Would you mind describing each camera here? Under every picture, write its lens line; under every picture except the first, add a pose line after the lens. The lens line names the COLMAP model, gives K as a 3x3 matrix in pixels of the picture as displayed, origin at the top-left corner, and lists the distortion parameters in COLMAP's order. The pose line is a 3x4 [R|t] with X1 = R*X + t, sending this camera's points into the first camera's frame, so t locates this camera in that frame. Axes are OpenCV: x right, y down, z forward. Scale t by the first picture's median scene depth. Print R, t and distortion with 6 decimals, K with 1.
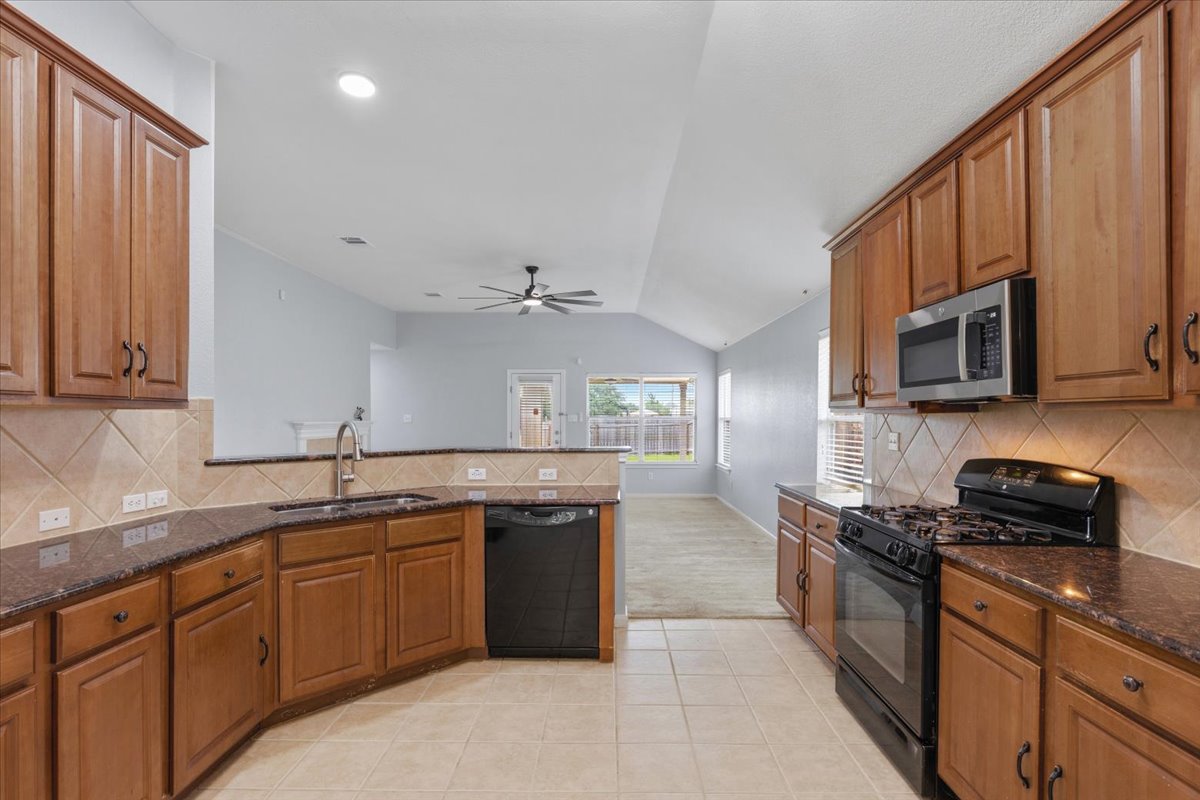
lens RADIAL K [[577.5, 0, 606.3], [0, 577.5, 420.5], [0, 0, 1]] dist [0.000970, 0.000354]
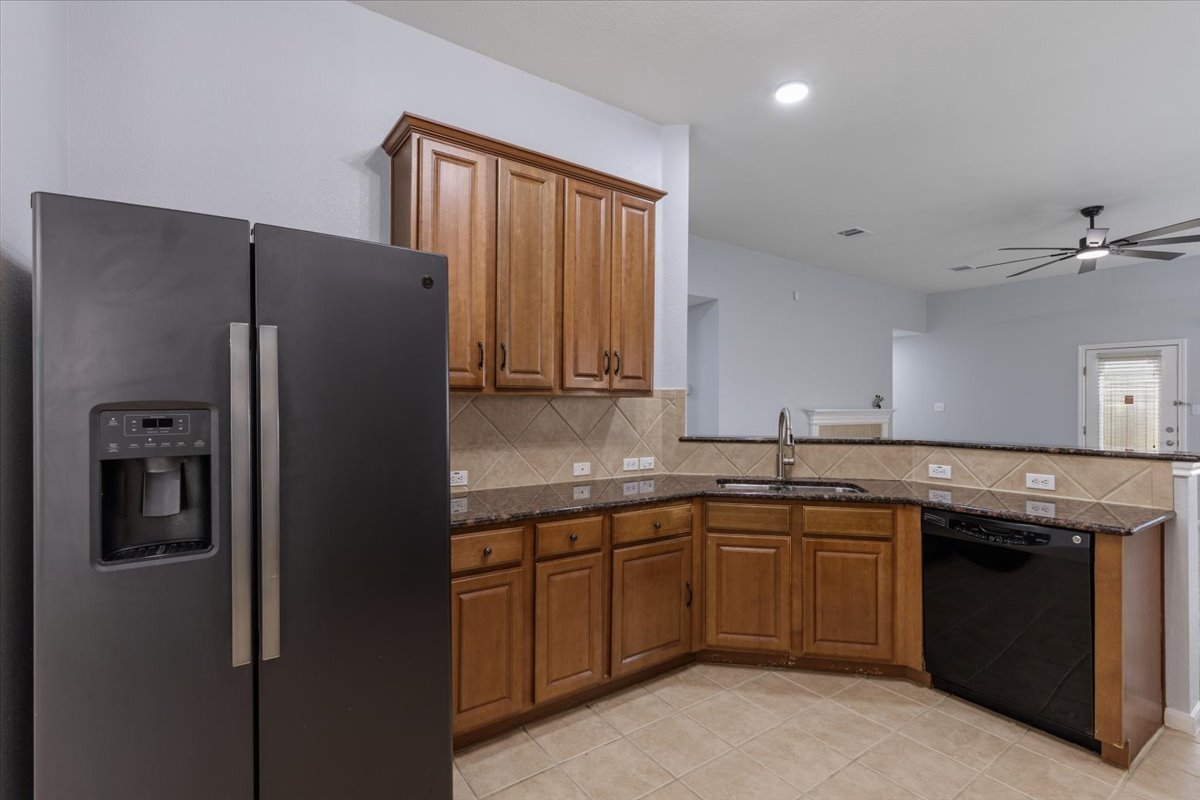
lens RADIAL K [[556.9, 0, 600.0], [0, 556.9, 400.0], [0, 0, 1]] dist [0.022224, -0.009963]
pose [[0.589656, 0.000143, -0.807655, 0.205533], [-0.012571, 0.999880, -0.009000, -0.000318], [0.807557, 0.015460, 0.589587, 0.121678]]
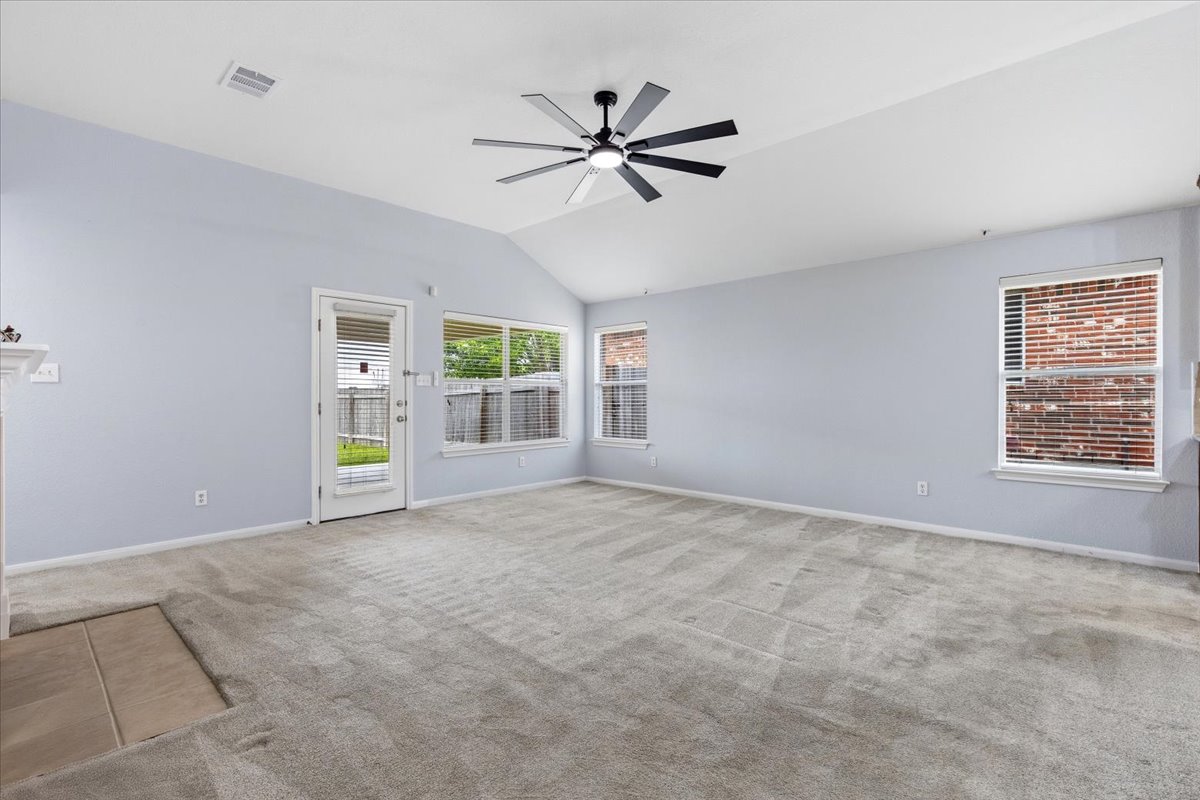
lens RADIAL K [[545.8, 0, 602.7], [0, 545.8, 402.4], [0, 0, 1]] dist [0.003650, 0.000333]
pose [[0.675596, -0.004746, 0.737257, -1.247561], [0.006250, 0.999980, 0.000710, 0.071319], [-0.737246, 0.004128, 0.675612, 1.554505]]
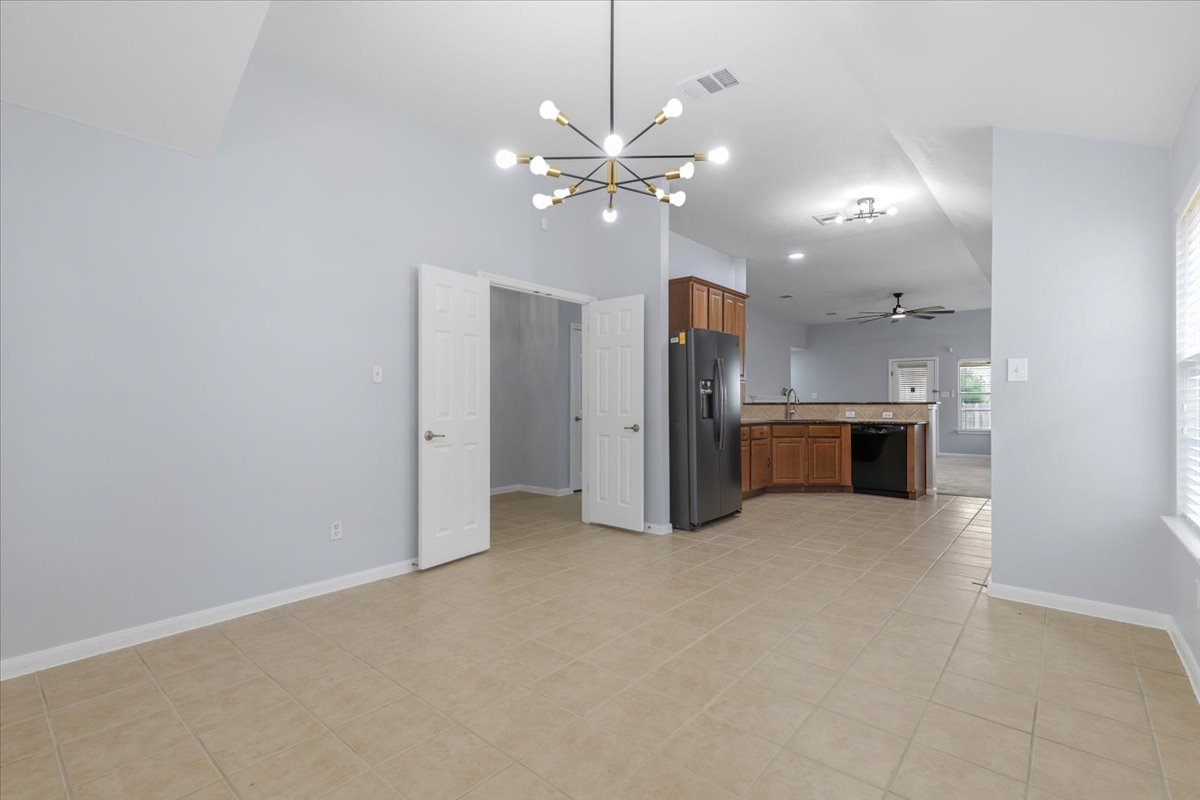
lens RADIAL K [[545.8, 0, 602.7], [0, 545.8, 402.4], [0, 0, 1]] dist [0.003650, 0.000333]
pose [[0.766621, -0.000594, -0.642100, 0.475874], [-0.005222, 0.999961, -0.007161, 0.090895], [0.642079, 0.008843, 0.766588, -1.449494]]
